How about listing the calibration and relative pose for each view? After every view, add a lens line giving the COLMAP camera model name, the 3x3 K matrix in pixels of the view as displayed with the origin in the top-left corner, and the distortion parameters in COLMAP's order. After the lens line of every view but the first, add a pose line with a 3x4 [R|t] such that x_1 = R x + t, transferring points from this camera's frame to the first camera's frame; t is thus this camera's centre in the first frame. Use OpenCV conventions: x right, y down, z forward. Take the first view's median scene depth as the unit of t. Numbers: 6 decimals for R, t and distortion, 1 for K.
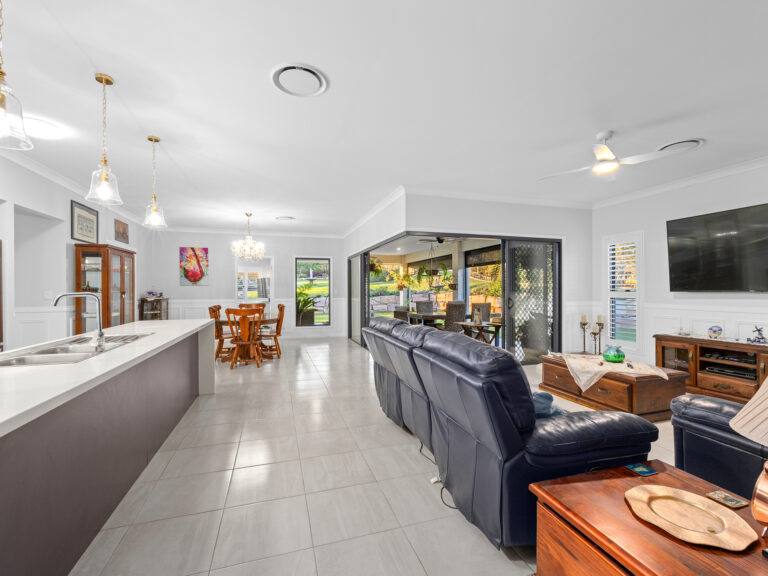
lens RADIAL K [[347.0, 0, 382.1], [0, 347.0, 289.8], [0, 0, 1]] dist [-0.000335, -0.000210]
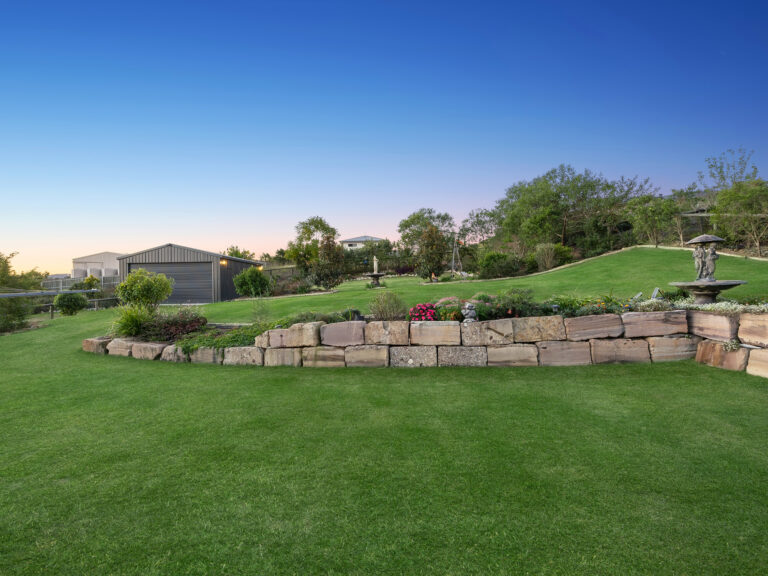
lens RADIAL K [[347.0, 0, 382.1], [0, 347.0, 289.8], [0, 0, 1]] dist [-0.000335, -0.000210]
pose [[0.945857, -0.010150, -0.324424, -0.027590], [0.010914, 0.999940, 0.000535, -0.018458], [0.324399, -0.004047, 0.945912, 1.148070]]
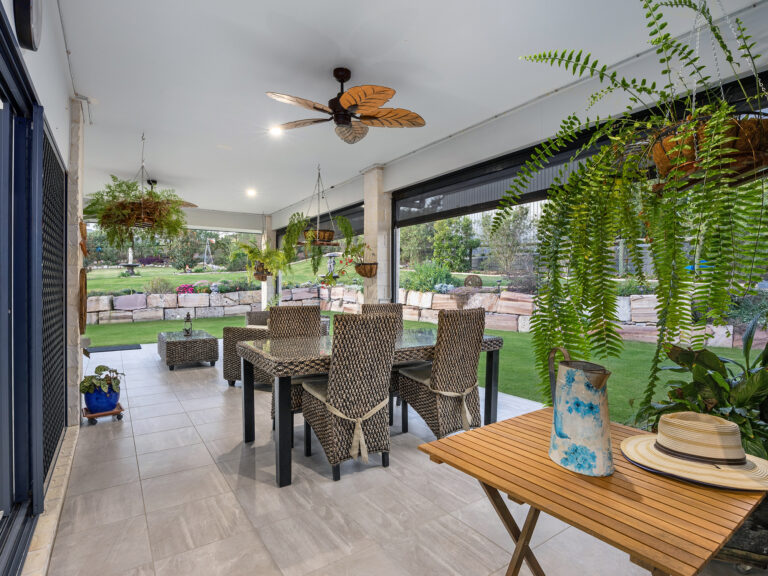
lens RADIAL K [[402.3, 0, 388.2], [0, 402.3, 288.7], [0, 0, 1]] dist [-0.015082, -0.000138]
pose [[0.955280, -0.003598, 0.295680, 0.066031], [0.000316, 0.999938, 0.011148, 0.008910], [-0.295702, -0.010556, 0.955222, 0.421809]]
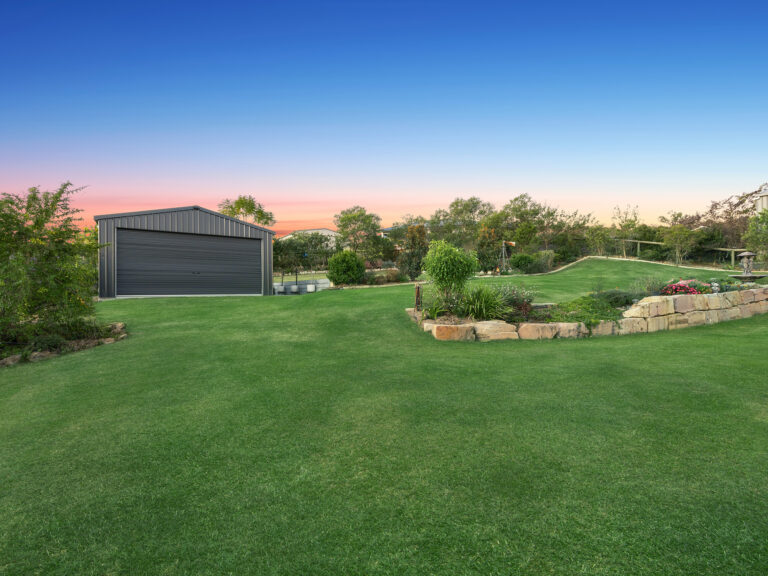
lens RADIAL K [[347.0, 0, 382.1], [0, 347.0, 289.8], [0, 0, 1]] dist [-0.000335, -0.000210]
pose [[0.951400, 0.001464, 0.307953, -1.248916], [0.000197, 0.999986, -0.005362, 0.028730], [-0.307957, 0.005162, 0.951386, 1.123556]]
